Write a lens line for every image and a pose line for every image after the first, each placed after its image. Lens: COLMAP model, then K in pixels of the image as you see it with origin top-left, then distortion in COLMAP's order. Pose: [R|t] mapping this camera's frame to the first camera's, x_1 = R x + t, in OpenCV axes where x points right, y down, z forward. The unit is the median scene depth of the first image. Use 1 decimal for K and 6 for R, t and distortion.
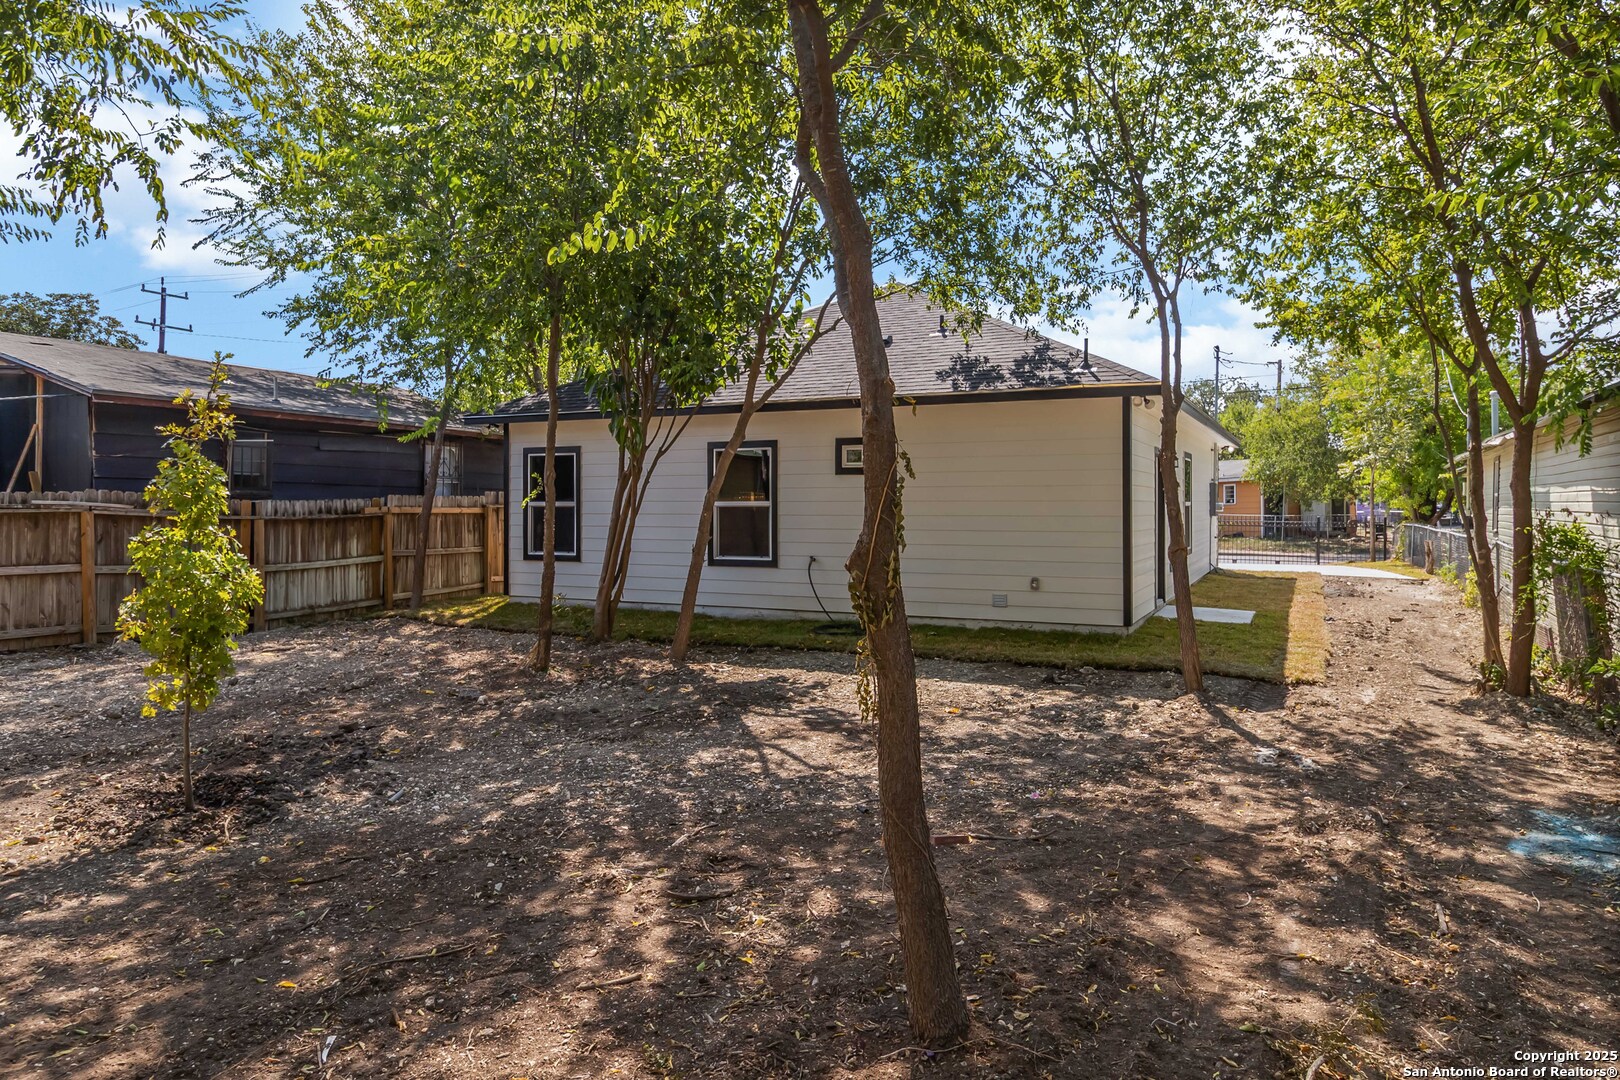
lens RADIAL K [[1040.1, 0, 809.3], [0, 1040.1, 532.8], [0, 0, 1]] dist [-0.000986, 0.000480]
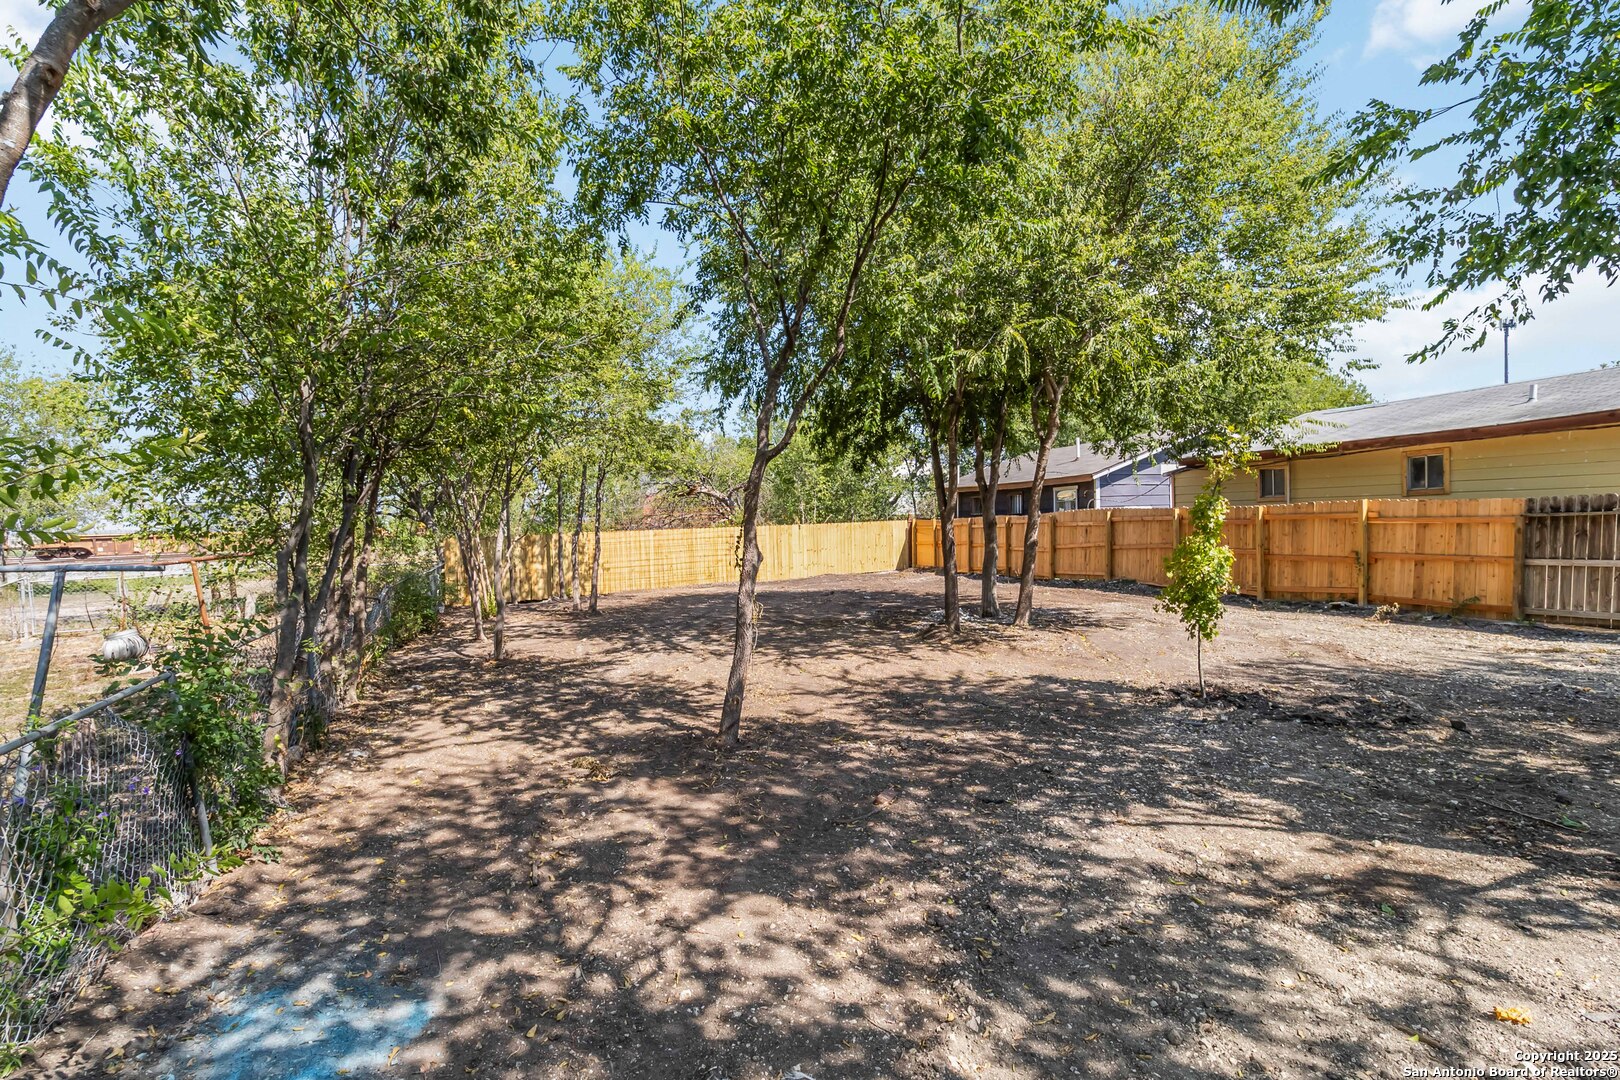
lens RADIAL K [[782.2, 0, 810.0], [0, 782.2, 540.0], [0, 0, 1]] dist [0.003061, 0.000191]
pose [[-0.681430, 0.018837, -0.731641, 0.369380], [-0.014316, 0.999134, 0.039058, -0.020475], [0.731744, 0.037090, -0.680570, 0.645301]]
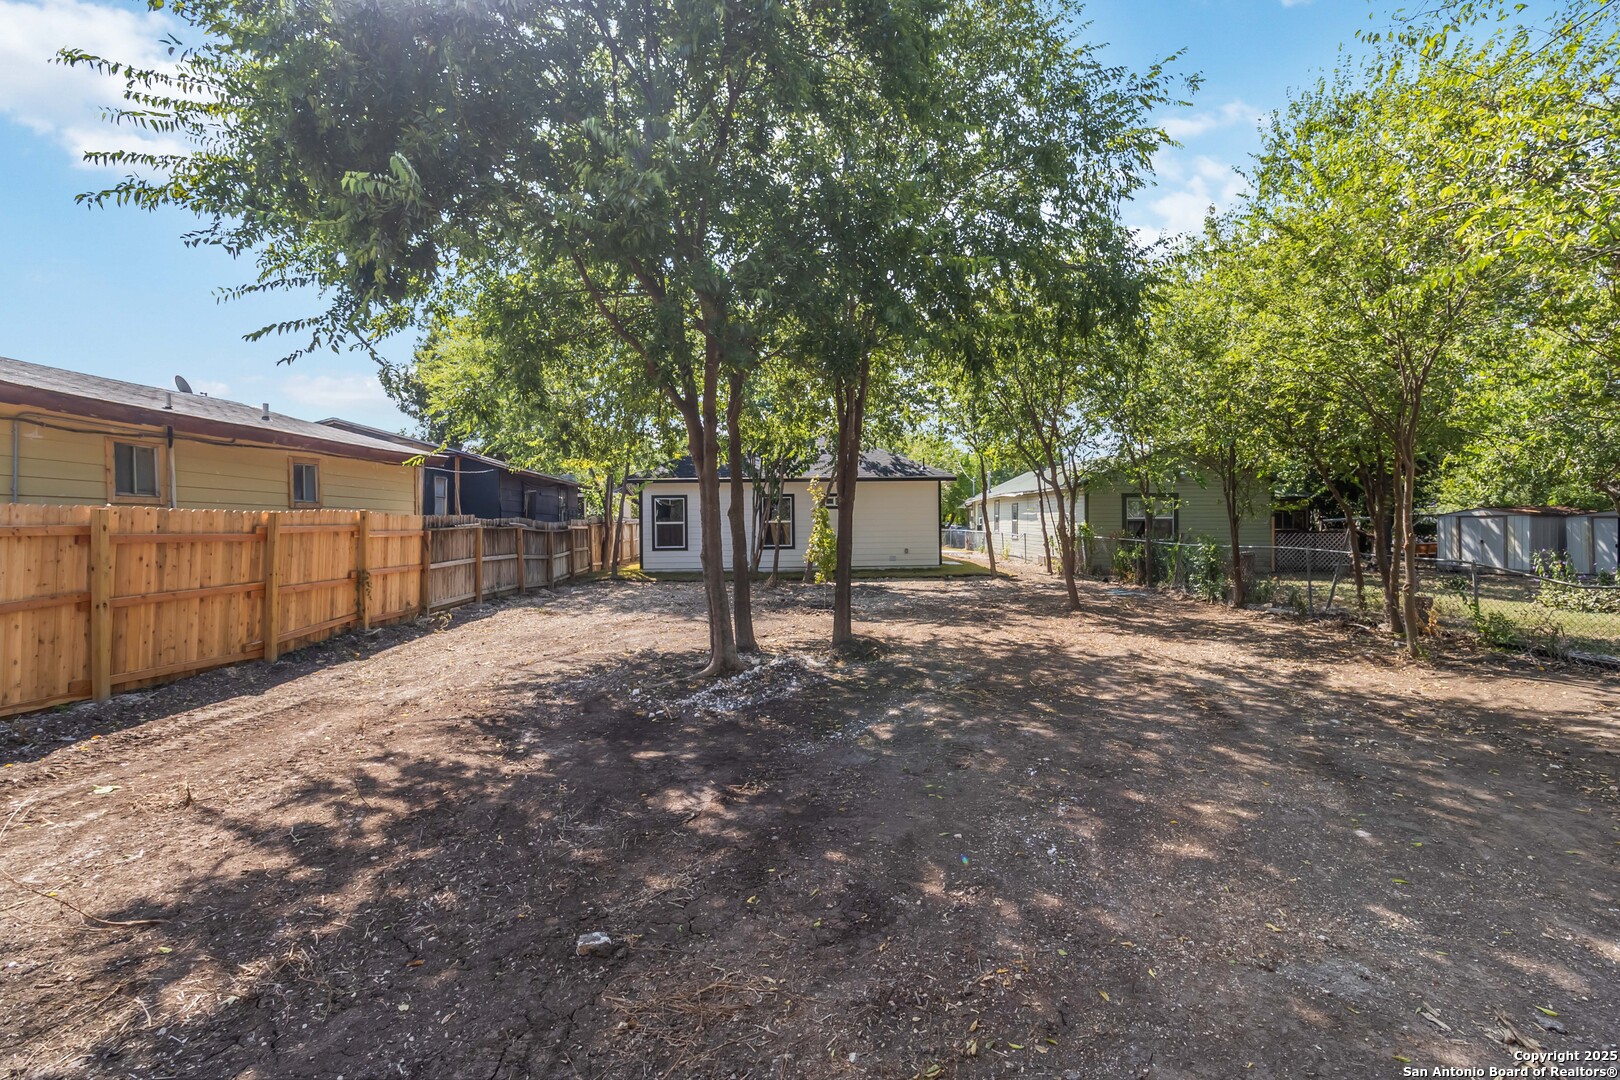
lens RADIAL K [[782.2, 0, 810.0], [0, 782.2, 540.0], [0, 0, 1]] dist [0.003061, 0.000191]
pose [[0.875088, -0.020663, 0.483523, -0.864394], [0.024520, 0.999698, -0.001656, 0.017570], [-0.483343, 0.013305, 0.875330, -0.551072]]
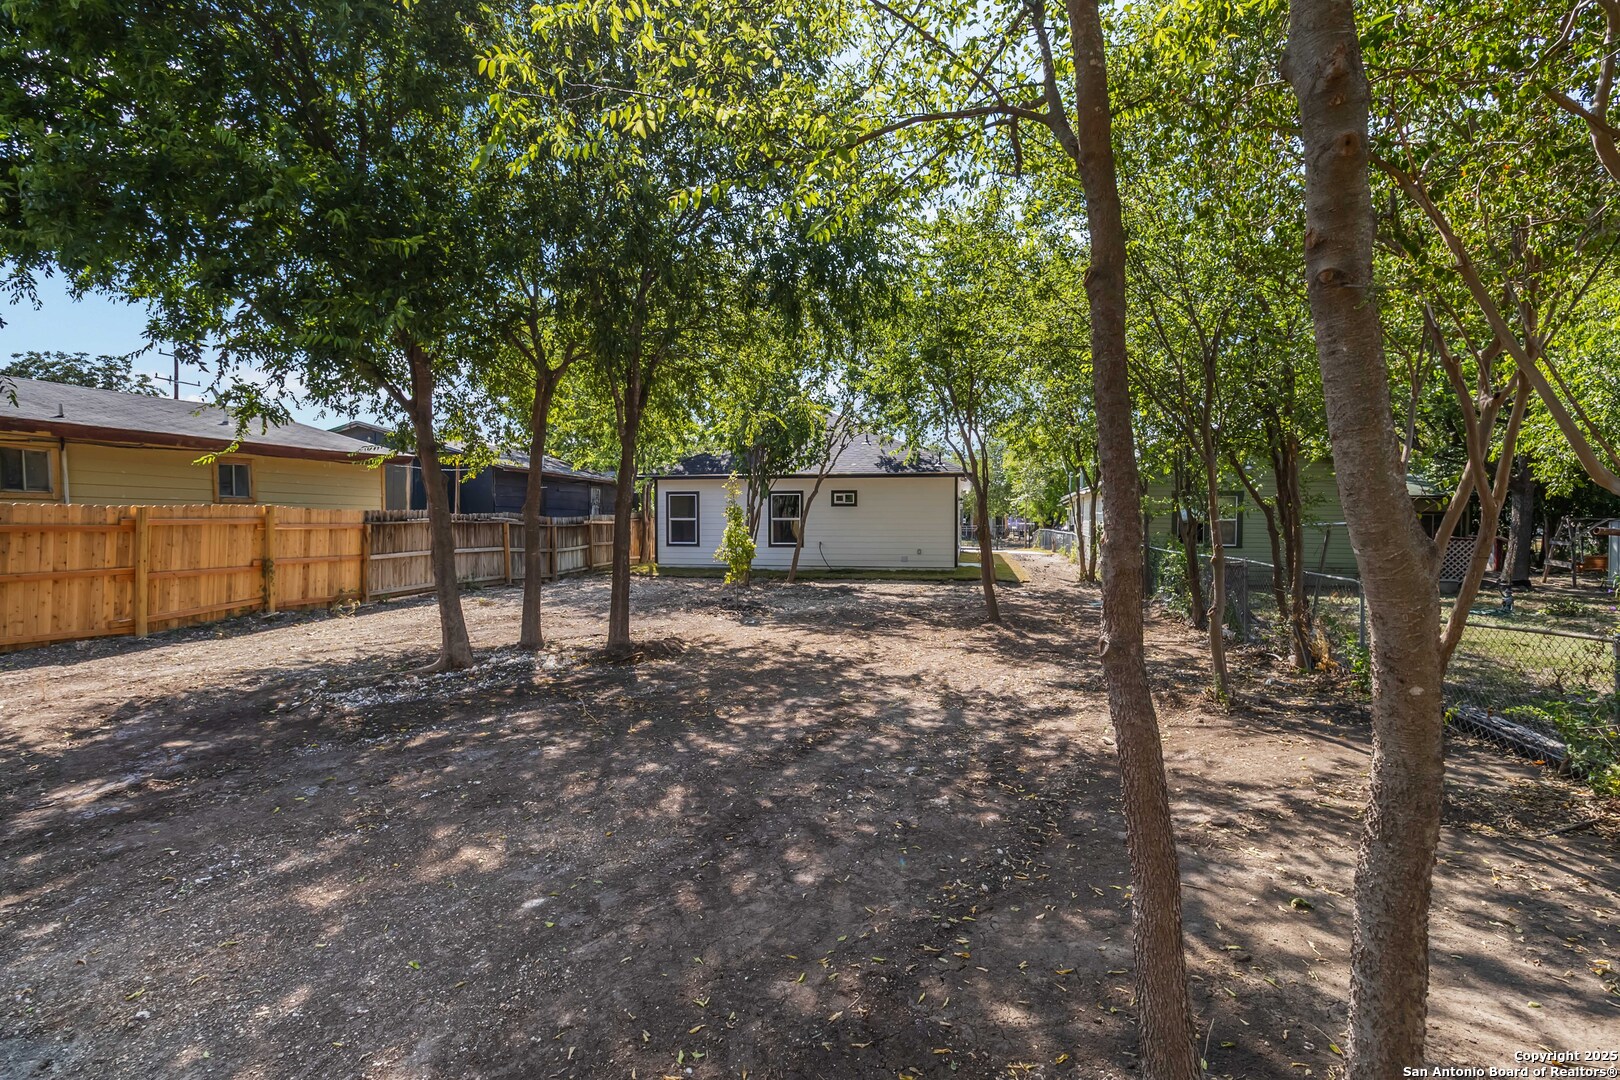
lens RADIAL K [[783.5, 0, 815.9], [0, 783.5, 574.0], [0, 0, 1]] dist [0.003014, 0.000329]
pose [[0.965591, -0.017449, 0.259478, -0.459838], [0.006443, 0.999045, 0.043207, 0.018188], [-0.259984, -0.040049, 0.964782, -0.668004]]
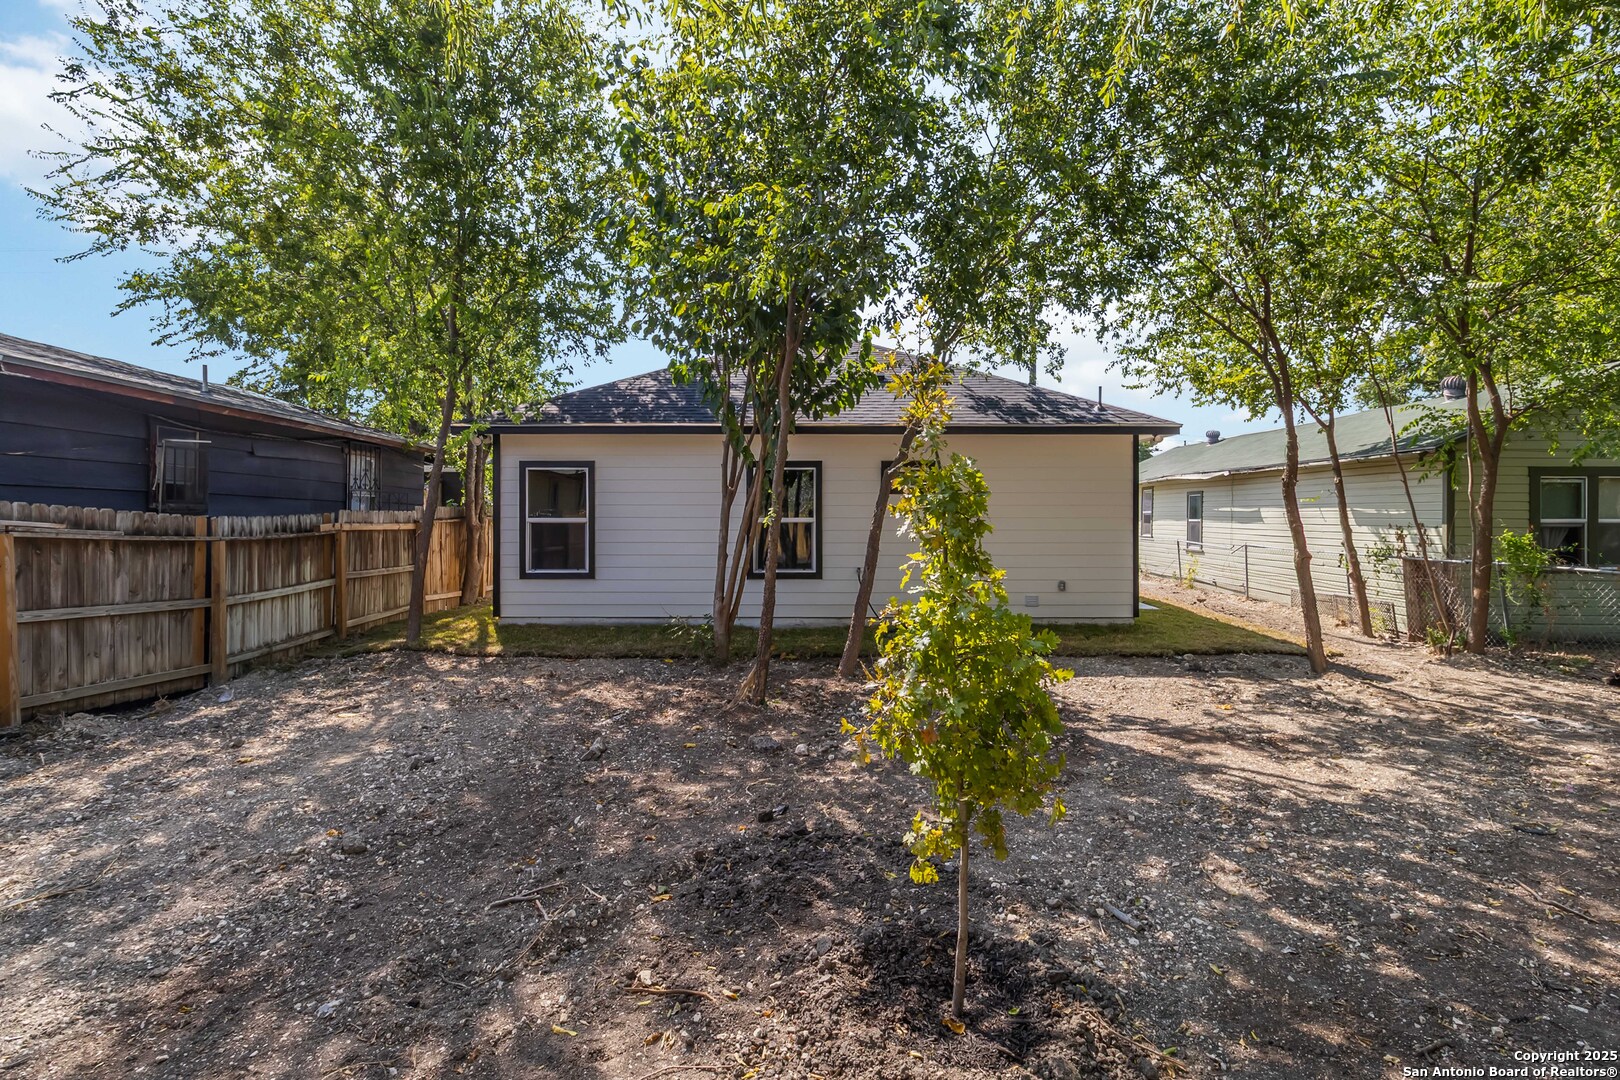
lens RADIAL K [[782.2, 0, 810.0], [0, 782.2, 540.0], [0, 0, 1]] dist [0.003061, 0.000191]
pose [[0.899761, -0.013372, 0.436178, -0.407223], [0.011865, 0.999911, 0.006178, -0.012568], [-0.436222, -0.000383, 0.899839, 0.281596]]
